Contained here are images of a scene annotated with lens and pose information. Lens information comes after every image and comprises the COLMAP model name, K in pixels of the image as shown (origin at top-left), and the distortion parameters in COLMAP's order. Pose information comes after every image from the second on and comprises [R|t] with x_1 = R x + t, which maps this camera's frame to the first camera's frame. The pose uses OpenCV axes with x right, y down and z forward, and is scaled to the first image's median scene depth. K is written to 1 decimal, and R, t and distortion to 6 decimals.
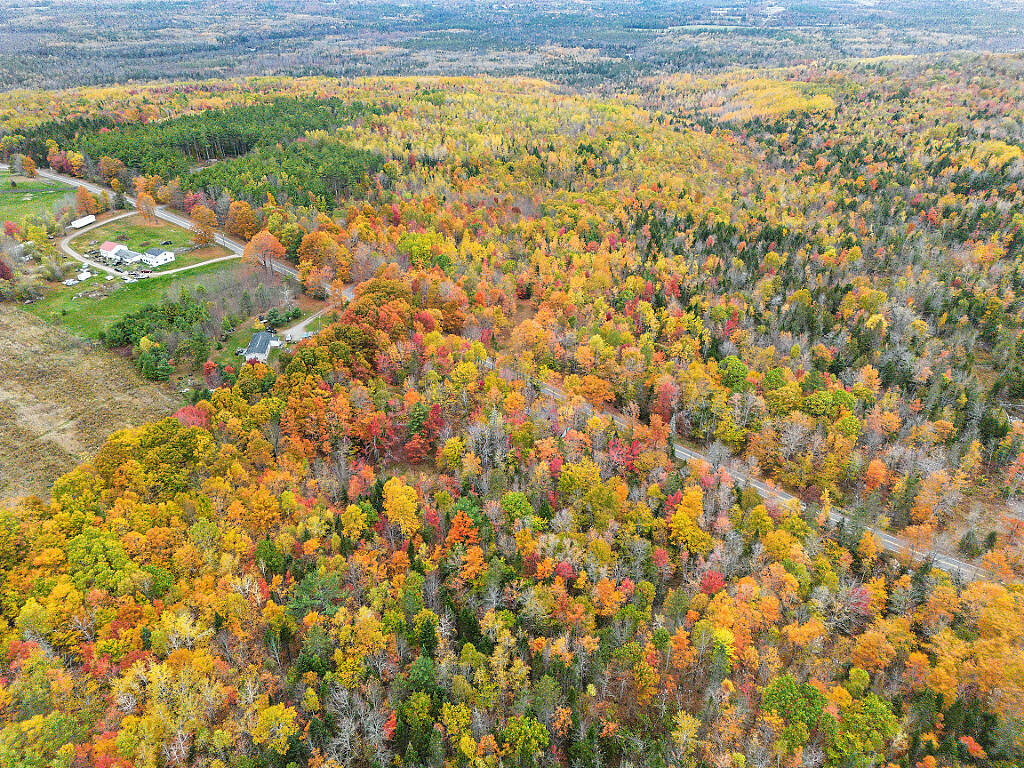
lens RADIAL K [[714.3, 0, 512.2], [0, 714.3, 378.3], [0, 0, 1]] dist [0.074247, -0.058847]
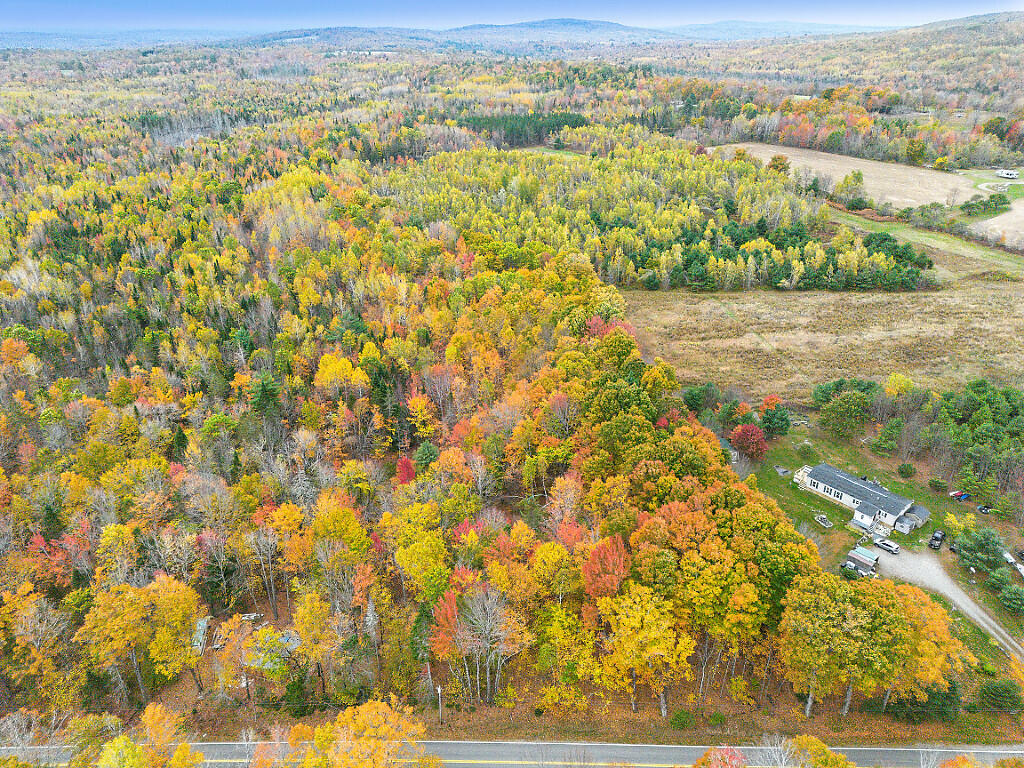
lens RADIAL K [[714.3, 0, 512.8], [0, 714.3, 388.7], [0, 0, 1]] dist [0.074247, -0.058847]
pose [[-0.830774, 0.255867, -0.494314, 0.078847], [-0.272037, 0.588138, 0.761636, -0.356898], [0.485602, 0.767219, -0.419005, 0.893244]]
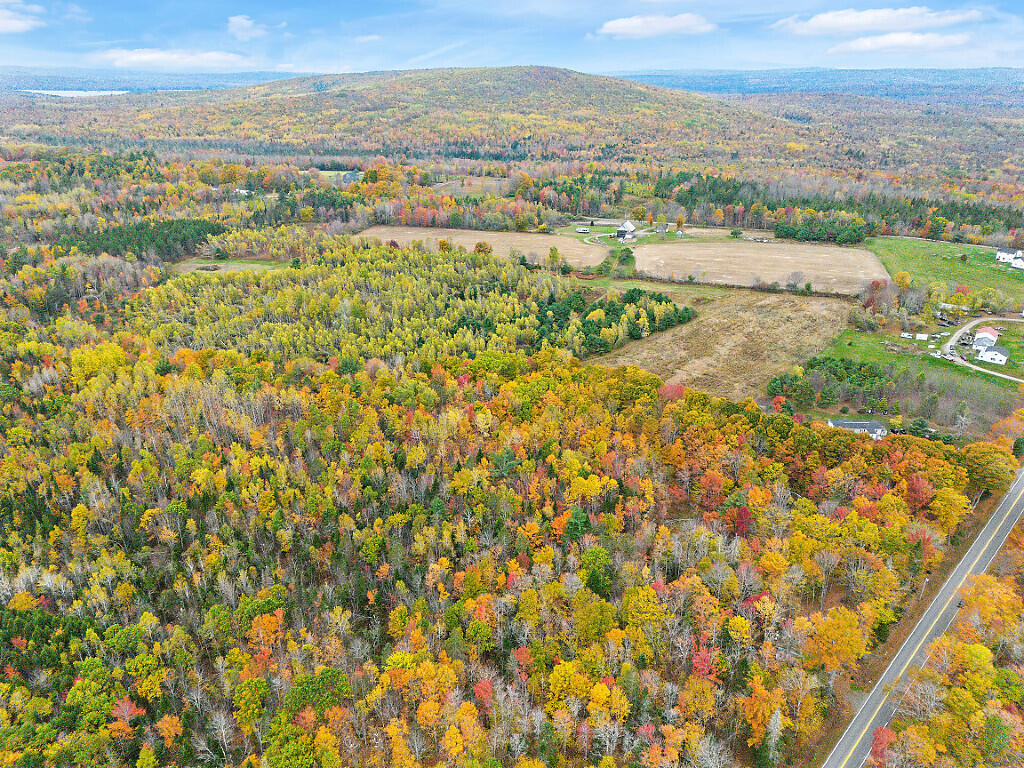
lens RADIAL K [[714.3, 0, 514.0], [0, 714.3, 388.8], [0, 0, 1]] dist [0.074247, -0.058847]
pose [[-0.138384, 0.407092, -0.902843, 0.529031], [-0.491847, 0.763000, 0.419425, -0.238829], [0.859614, 0.502102, 0.094640, 0.399117]]
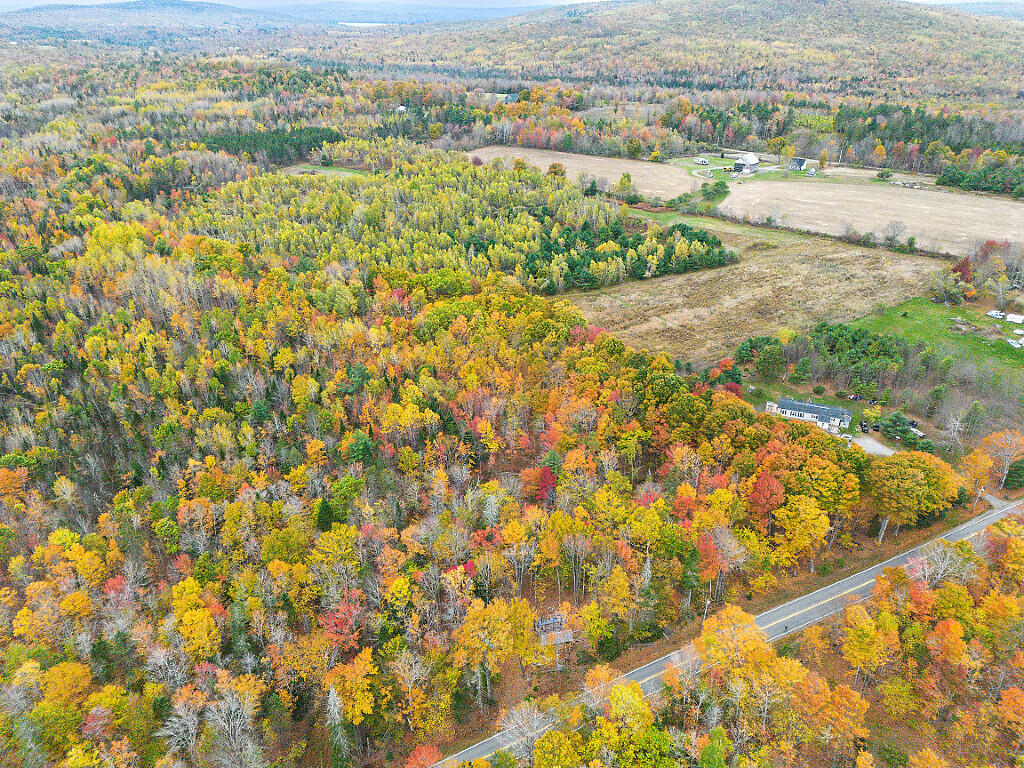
lens RADIAL K [[714.3, 0, 513.6], [0, 714.3, 389.1], [0, 0, 1]] dist [0.074247, -0.058847]
pose [[-0.478721, 0.420362, -0.770793, 0.347864], [-0.431272, 0.652119, 0.623494, -0.355599], [0.764742, 0.630901, -0.130893, 0.722457]]
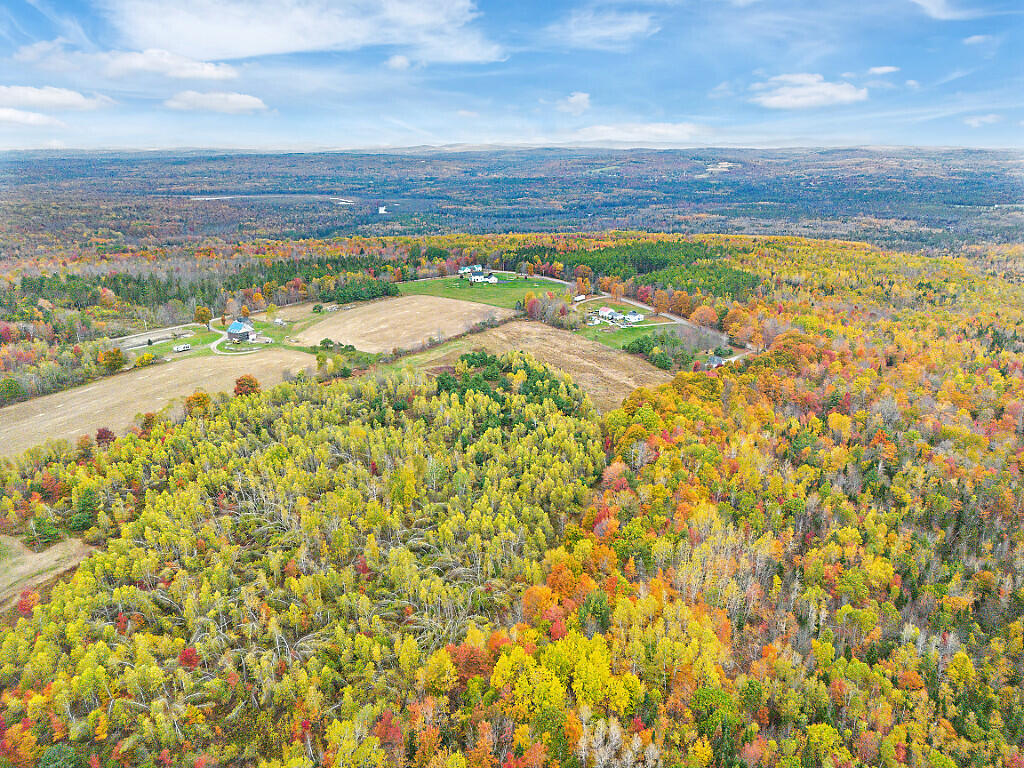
lens RADIAL K [[714.3, 0, 516.5], [0, 714.3, 386.5], [0, 0, 1]] dist [0.074247, -0.058847]
pose [[0.931738, 0.115698, -0.344206, -0.174865], [-0.181455, 0.969400, -0.165340, 0.310608], [0.314544, 0.216511, 0.924221, -0.555151]]
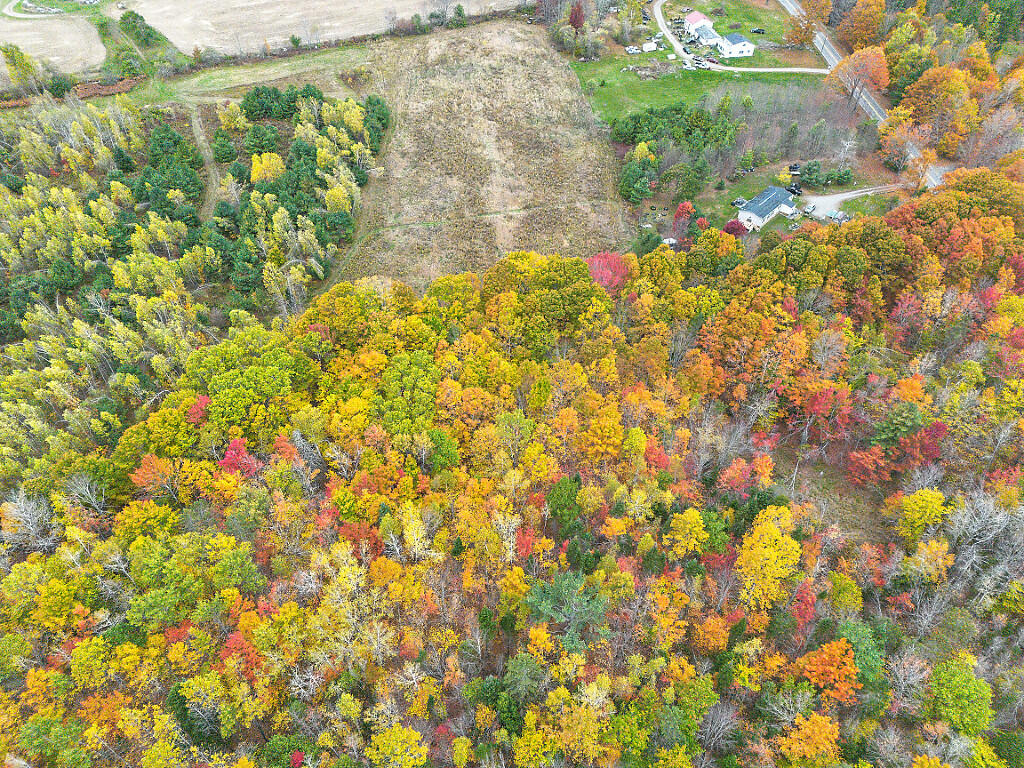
lens RADIAL K [[714.3, 0, 514.5], [0, 714.3, 379.5], [0, 0, 1]] dist [0.074247, -0.058847]
pose [[0.659681, 0.519603, -0.542986, -0.023684], [-0.374539, 0.853676, 0.361881, -0.054875], [0.651569, -0.035356, 0.757765, 0.232412]]
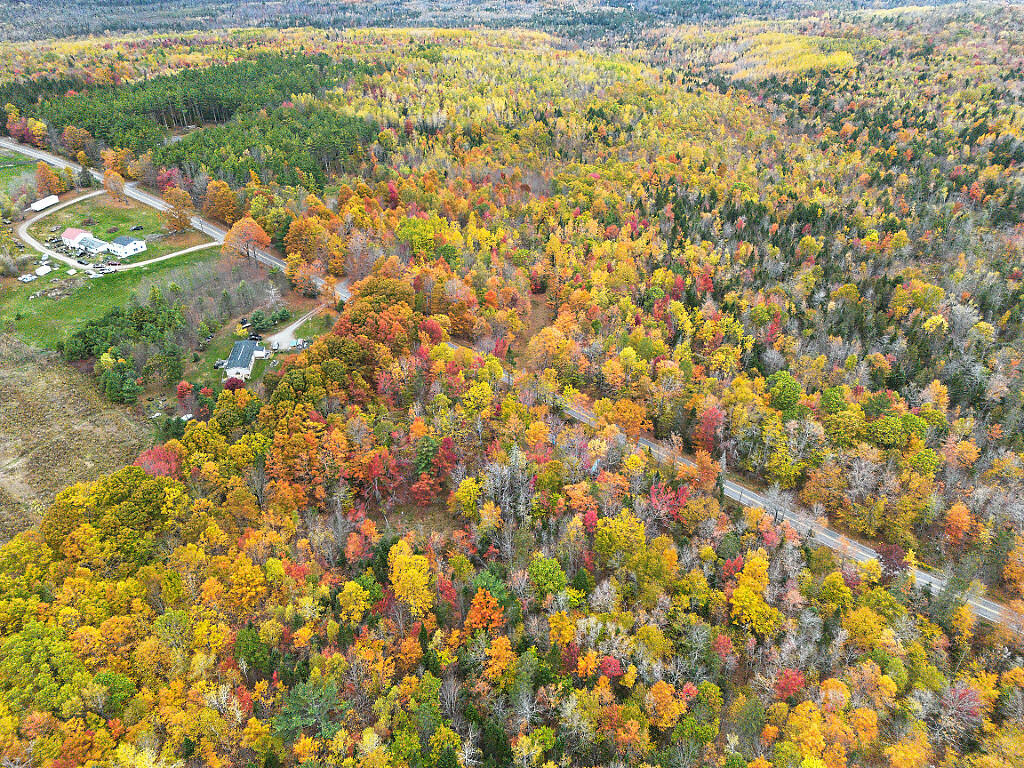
lens RADIAL K [[714.3, 0, 512.2], [0, 714.3, 377.1], [0, 0, 1]] dist [0.074247, -0.058847]
pose [[0.999964, -0.000934, 0.008426, -0.025099], [0.000455, 0.998396, 0.056618, -0.060547], [-0.008466, -0.056612, 0.998360, 0.102543]]
